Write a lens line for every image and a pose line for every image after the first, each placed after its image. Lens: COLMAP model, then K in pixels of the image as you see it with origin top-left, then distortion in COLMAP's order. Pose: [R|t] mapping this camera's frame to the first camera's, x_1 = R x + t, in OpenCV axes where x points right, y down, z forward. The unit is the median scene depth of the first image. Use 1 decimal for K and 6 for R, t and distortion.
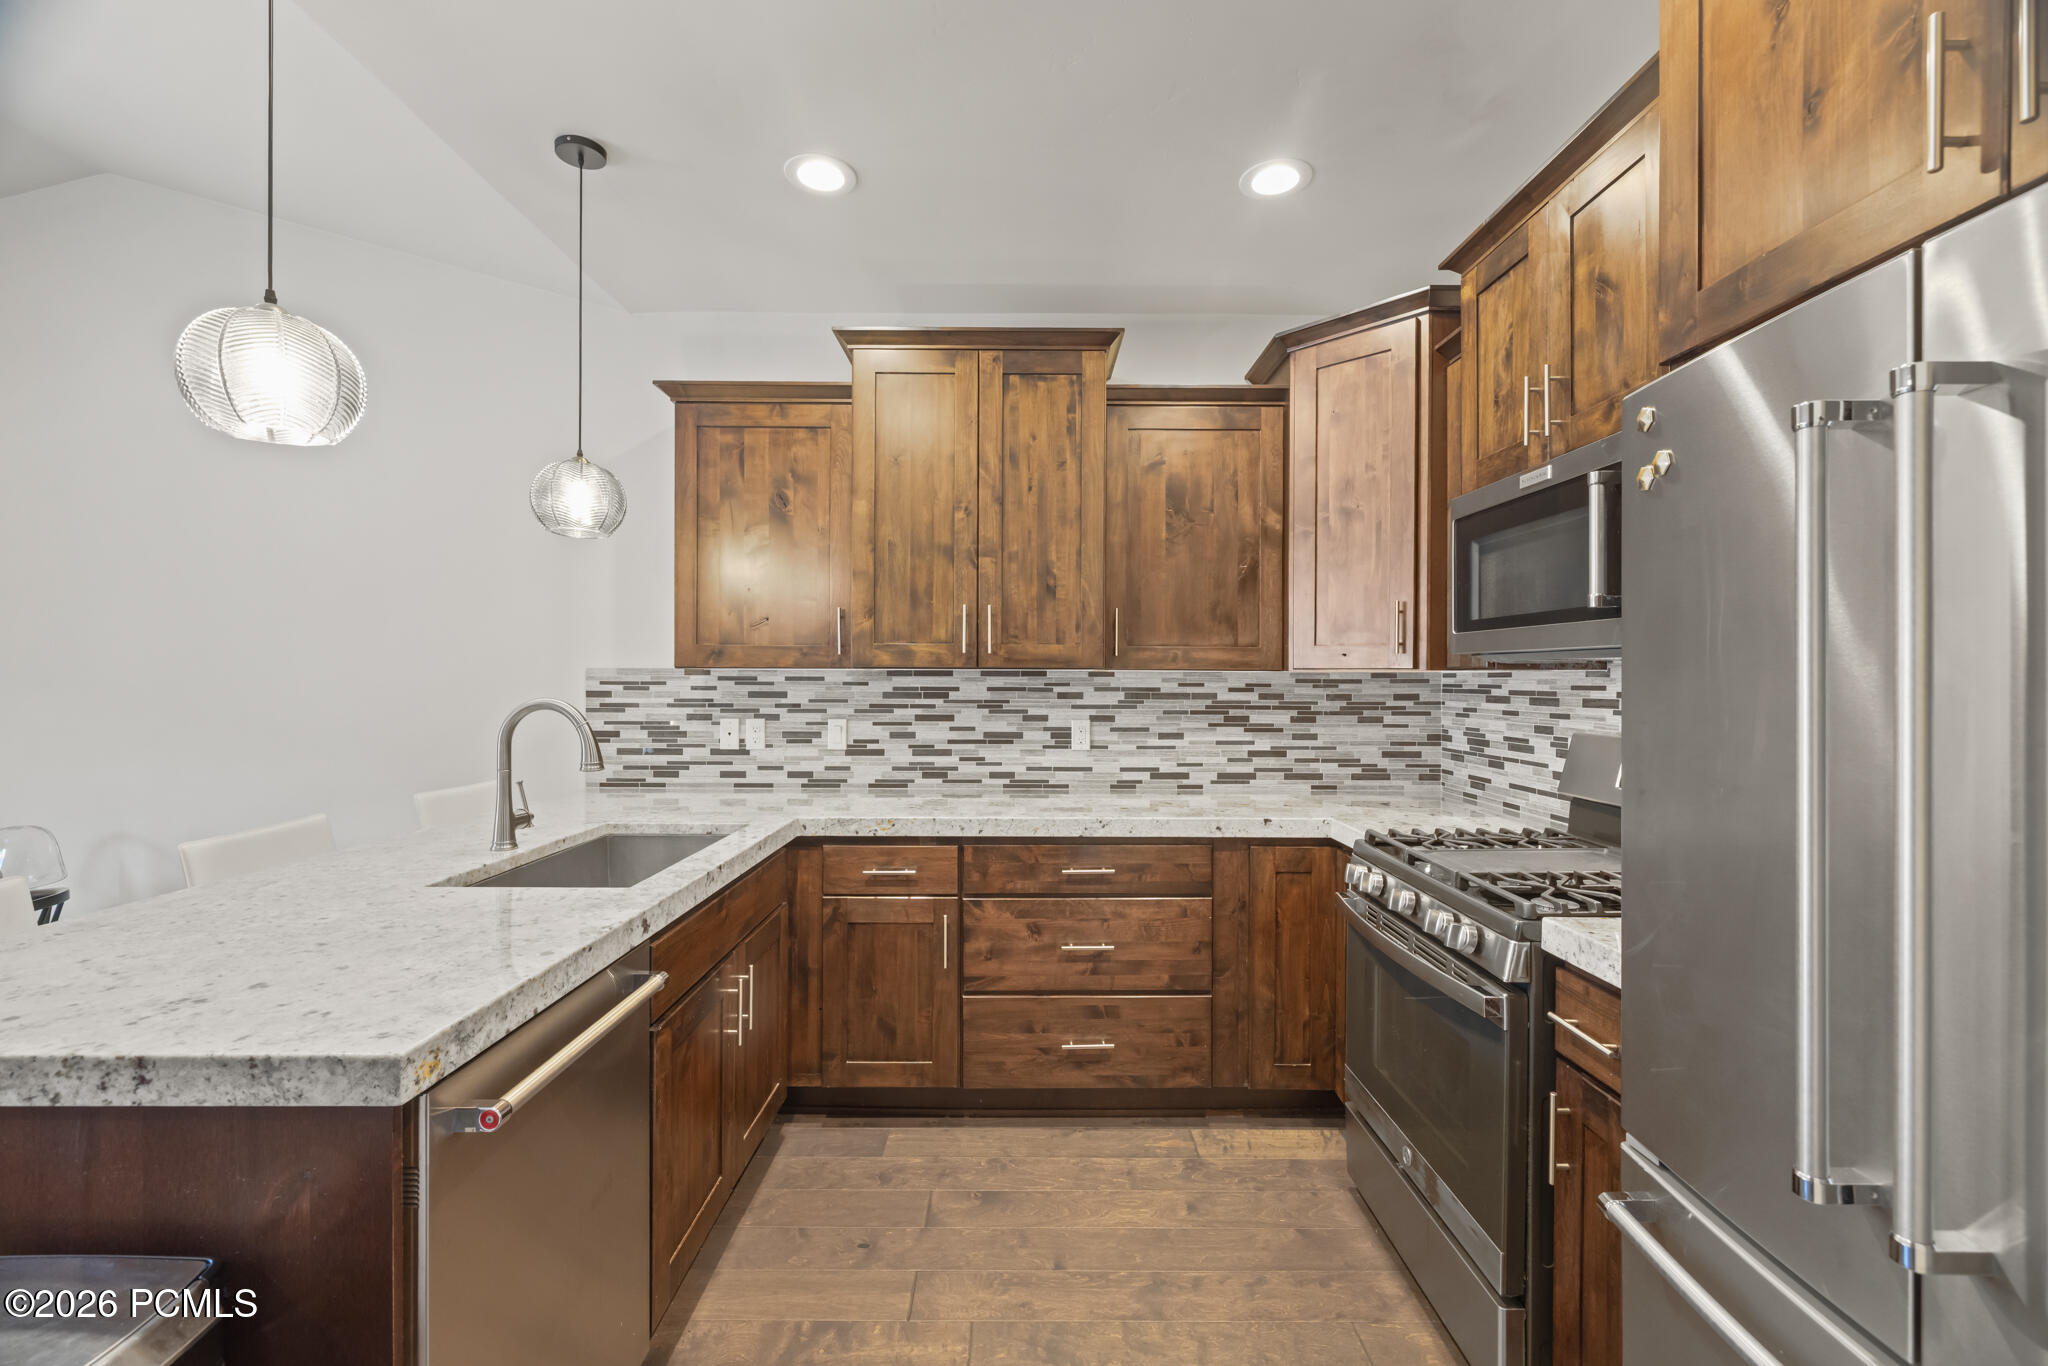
lens RADIAL K [[863.0, 0, 1013.6], [0, 863.0, 673.2], [0, 0, 1]] dist [0.000764, -0.000244]
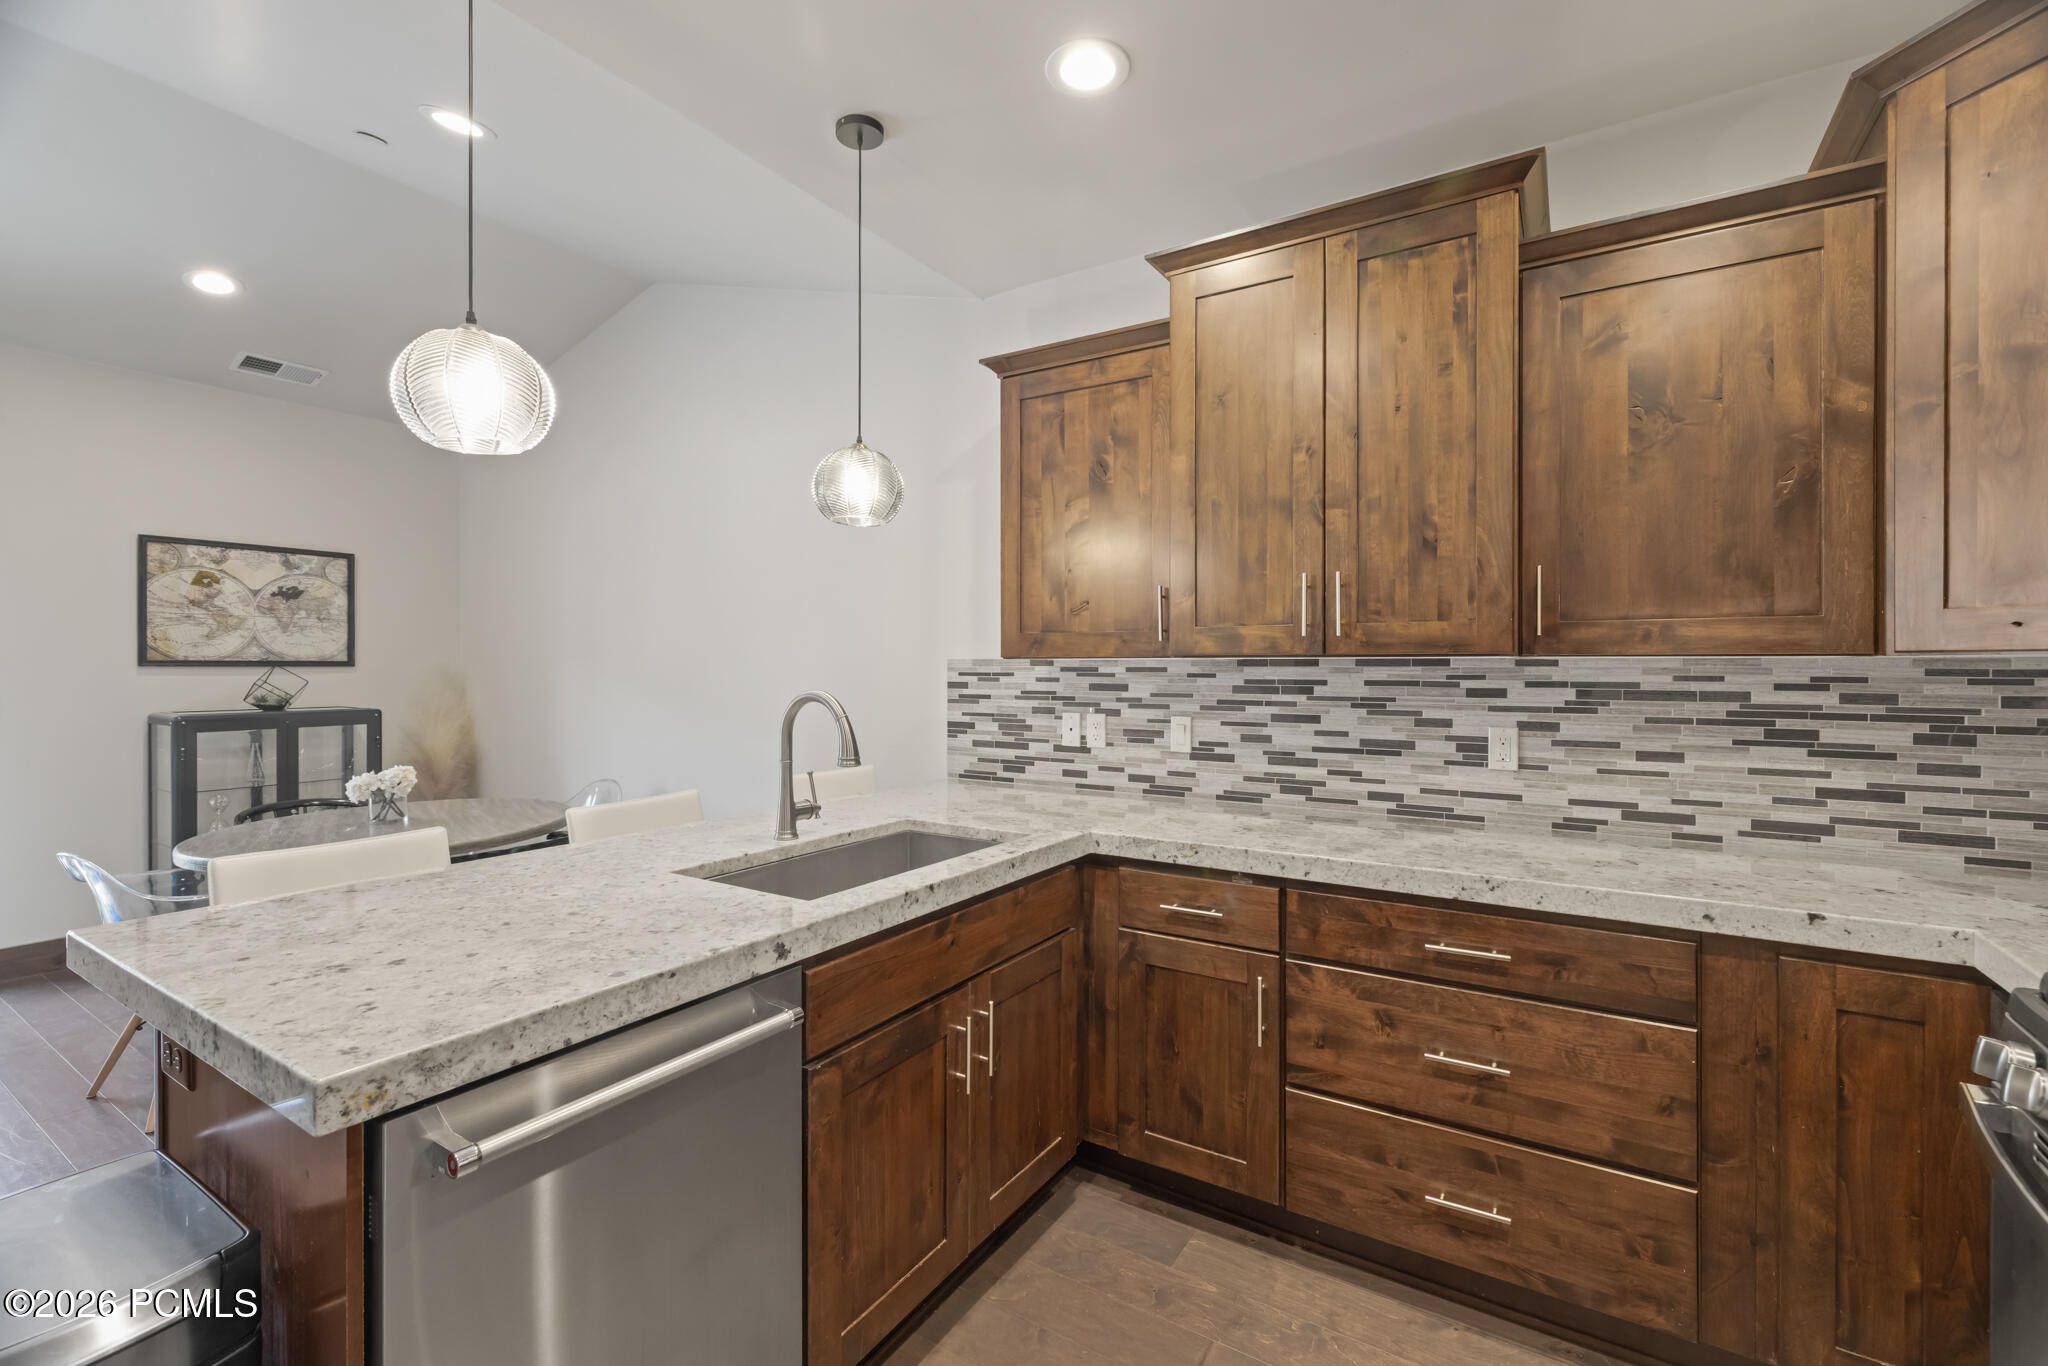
lens RADIAL K [[863.0, 0, 1030.5], [0, 863.0, 664.8], [0, 0, 1]] dist [0.000764, -0.000244]
pose [[0.849175, -0.004037, -0.528097, 0.135992], [0.003481, 0.999992, -0.002048, 0.002896], [0.528101, -0.000099, 0.849182, 0.210742]]
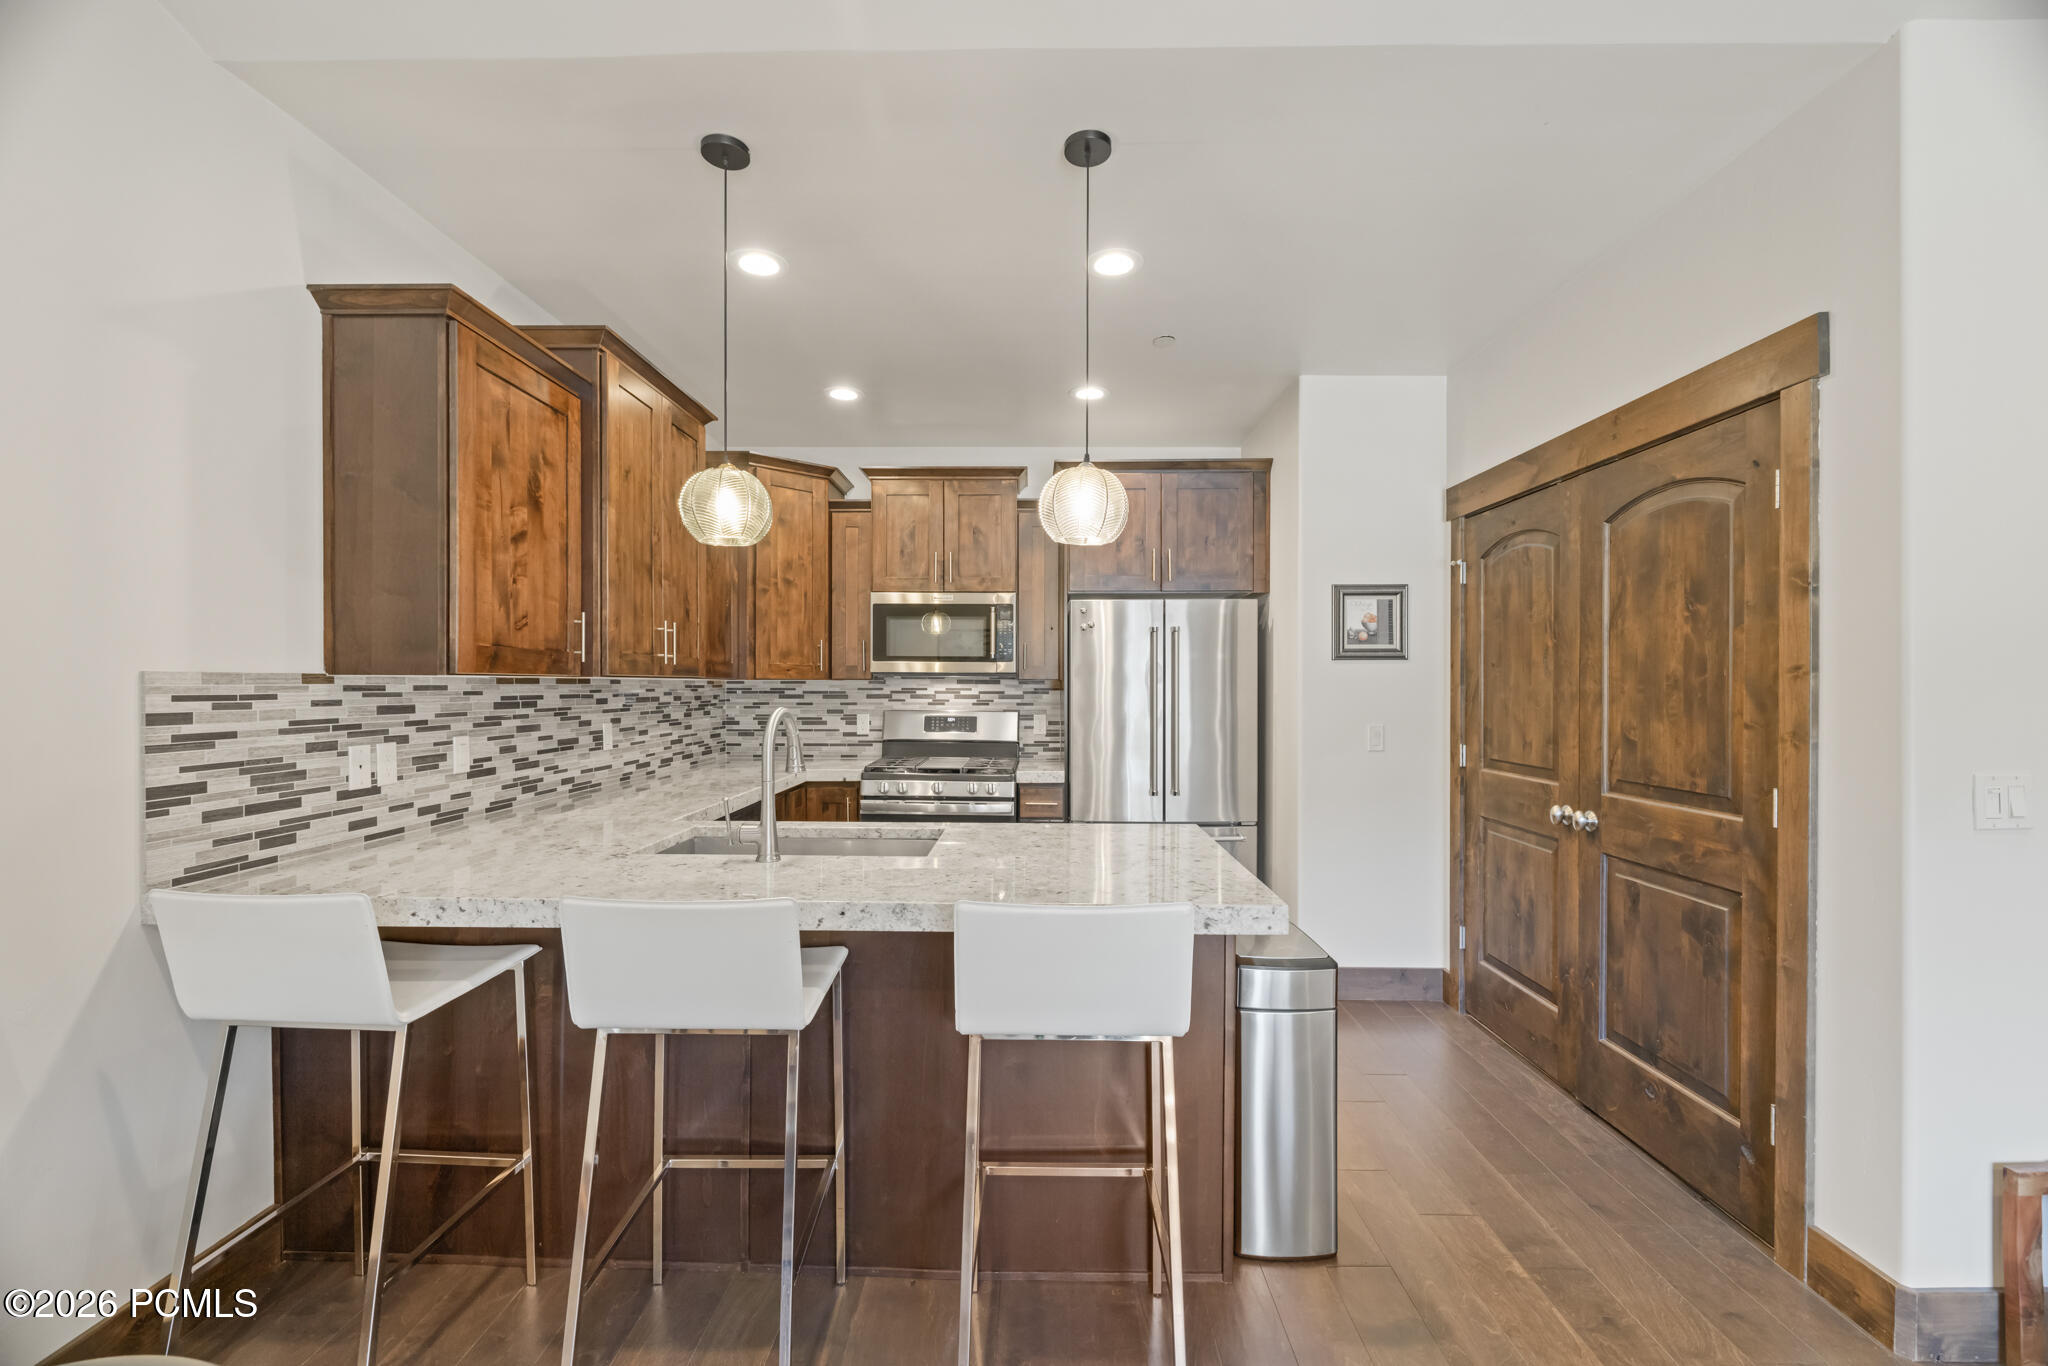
lens RADIAL K [[863.0, 0, 1019.4], [0, 863.0, 689.5], [0, 0, 1]] dist [0.000764, -0.000244]
pose [[0.017579, -0.010329, 0.999792, -1.132781], [-0.007175, 0.999920, 0.010456, -0.004819], [-0.999820, -0.007358, 0.017503, 0.497273]]
